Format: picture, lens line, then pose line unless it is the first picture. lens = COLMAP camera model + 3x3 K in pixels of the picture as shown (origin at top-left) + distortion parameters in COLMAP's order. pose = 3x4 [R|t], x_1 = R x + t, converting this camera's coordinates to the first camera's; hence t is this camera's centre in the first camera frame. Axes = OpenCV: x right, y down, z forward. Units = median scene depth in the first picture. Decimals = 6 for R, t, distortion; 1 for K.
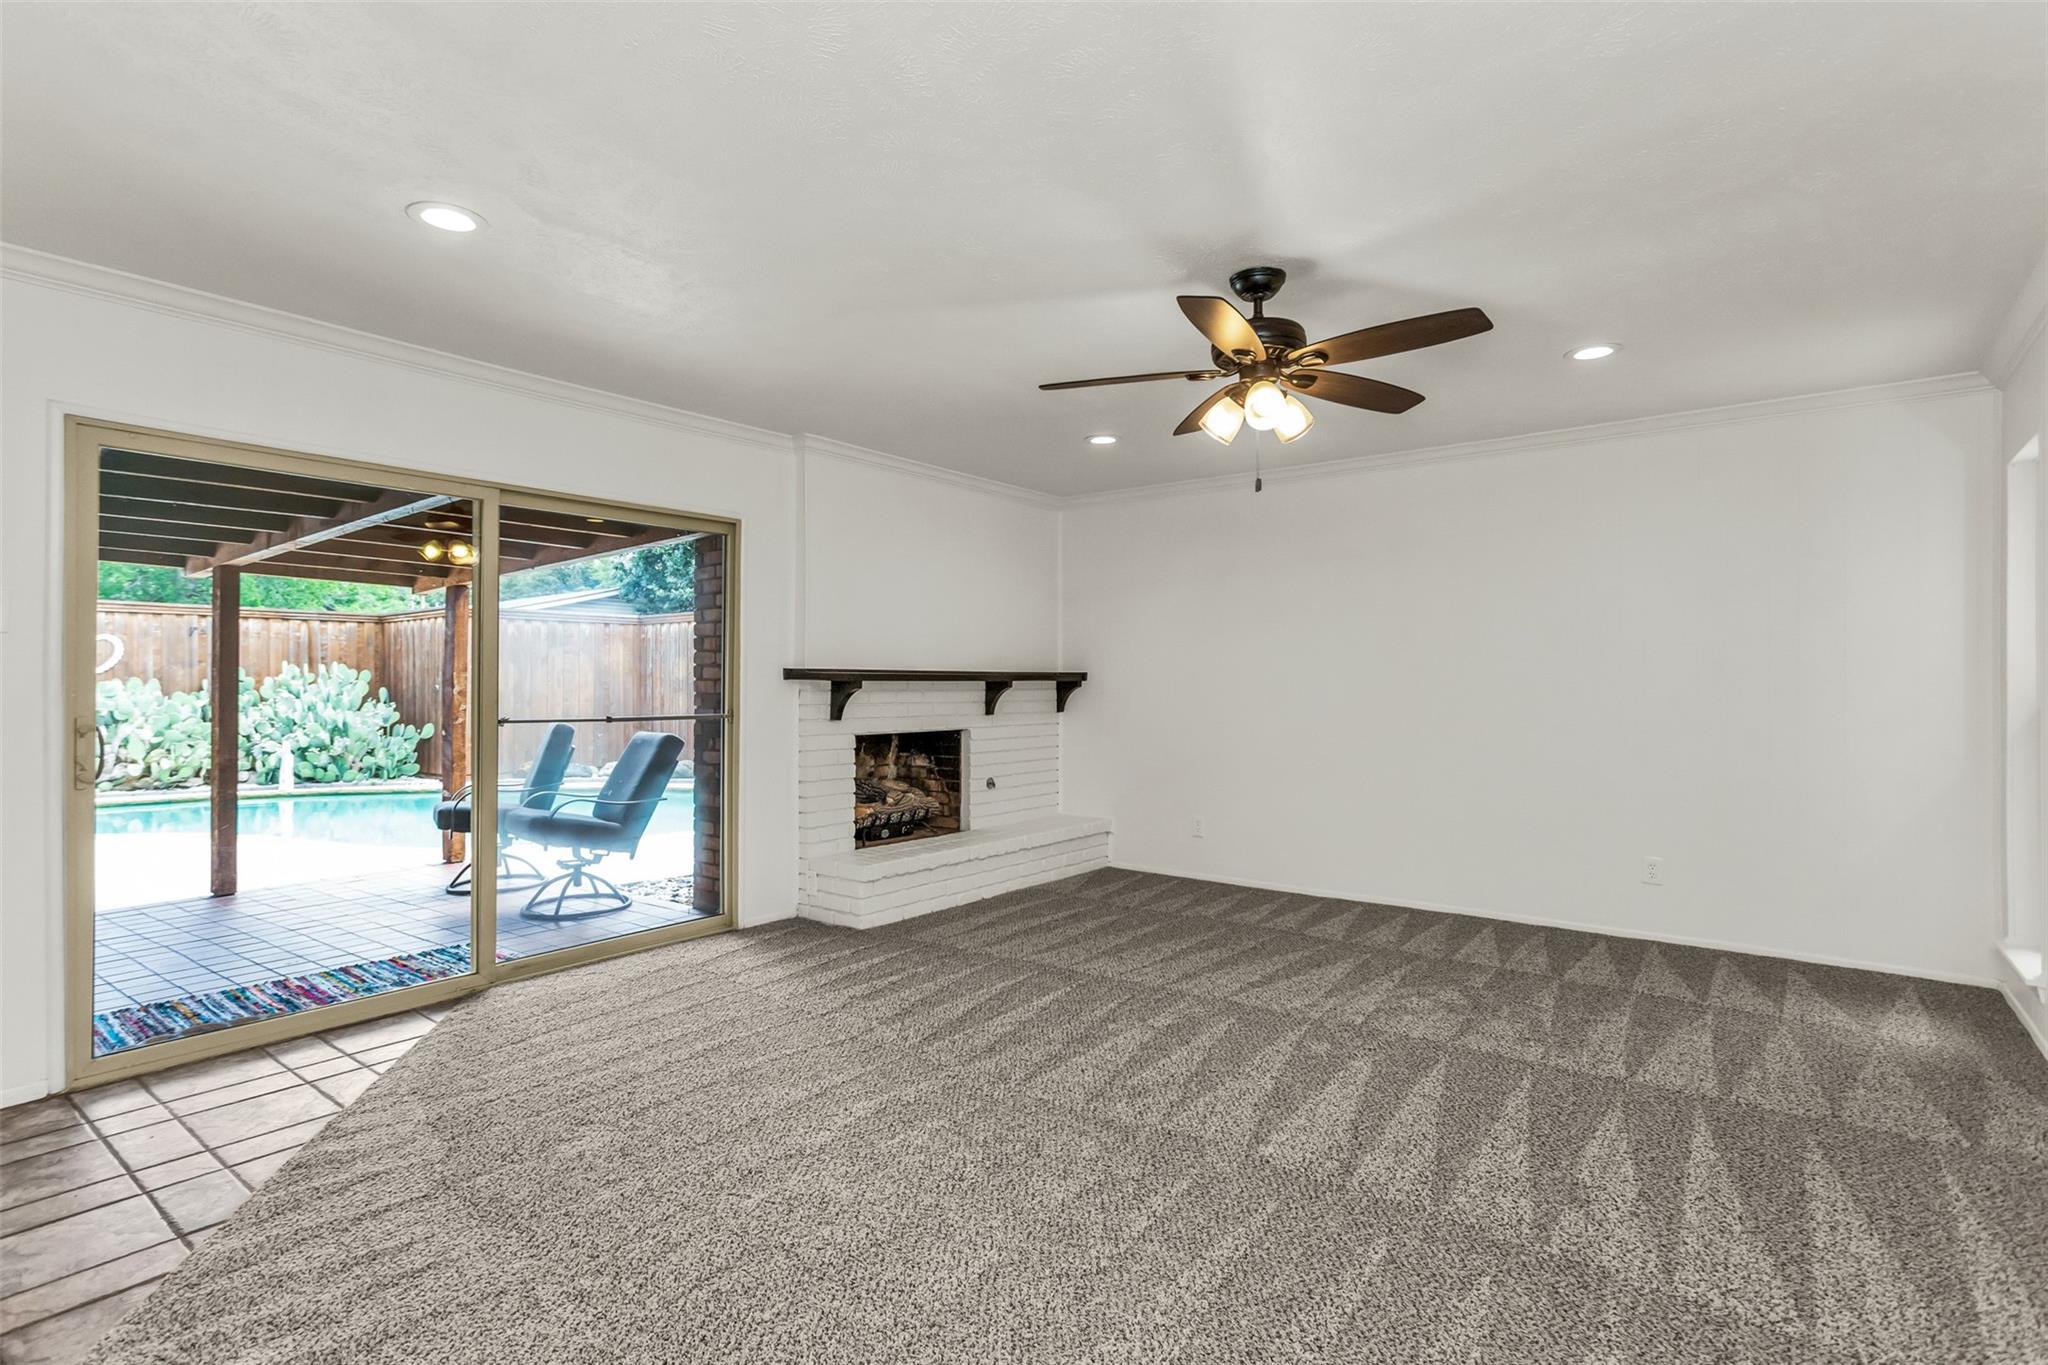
lens RADIAL K [[999.1, 0, 1030.4], [0, 999.1, 694.2], [0, 0, 1]] dist [0.004362, 0.001865]
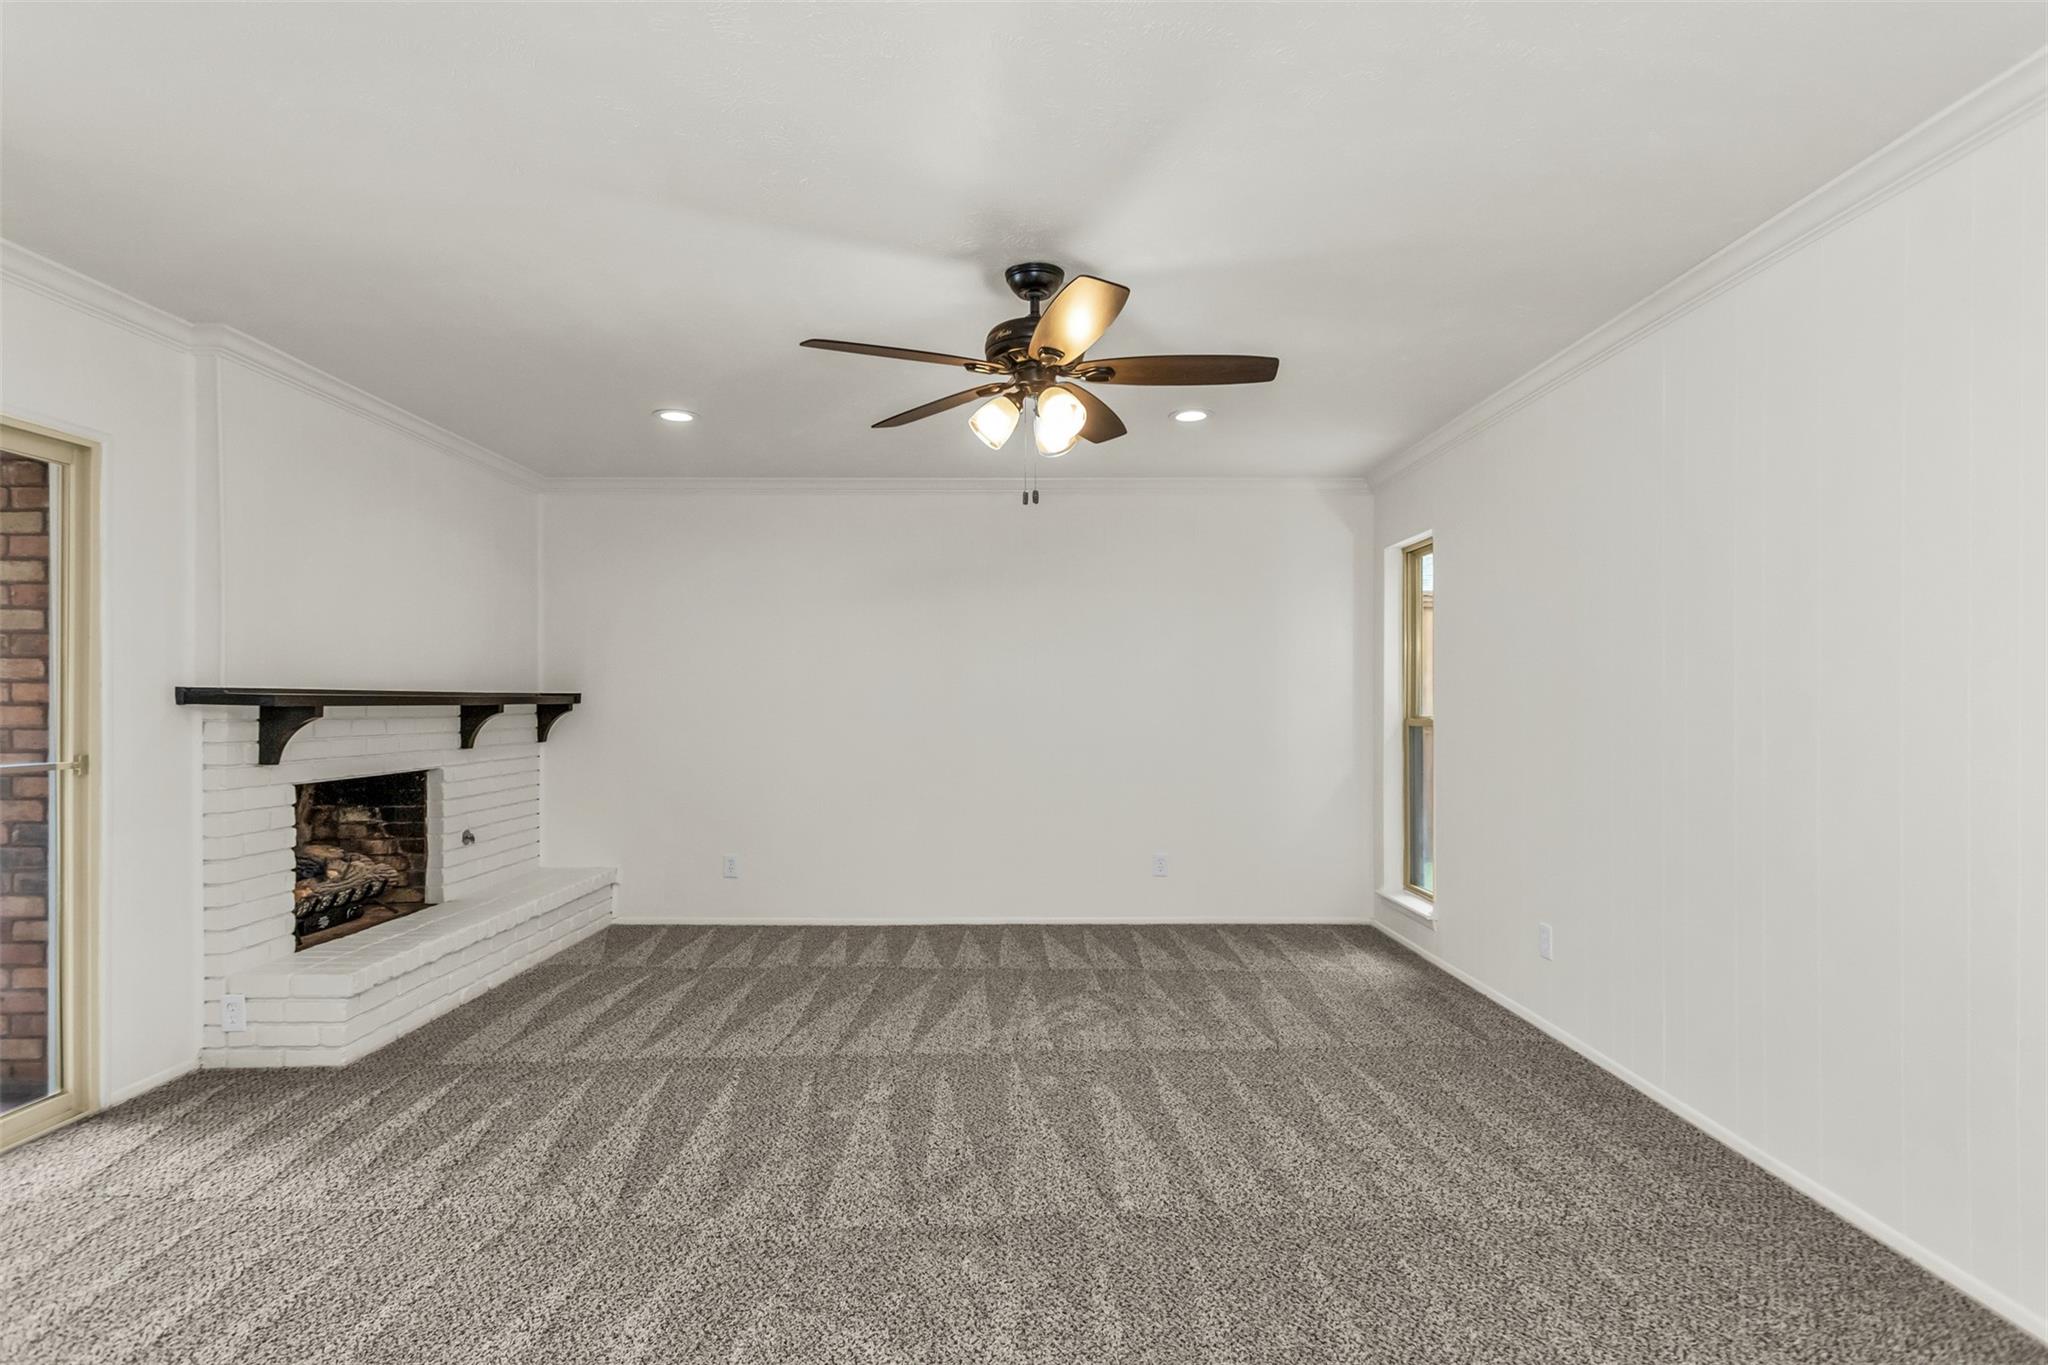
lens RADIAL K [[999.1, 0, 1014.8], [0, 999.1, 716.3], [0, 0, 1]] dist [0.004362, 0.001865]
pose [[0.790249, -0.009881, 0.612706, -0.264044], [0.008598, 0.999950, 0.005036, -0.006710], [-0.612726, 0.001288, 0.790295, 0.199628]]
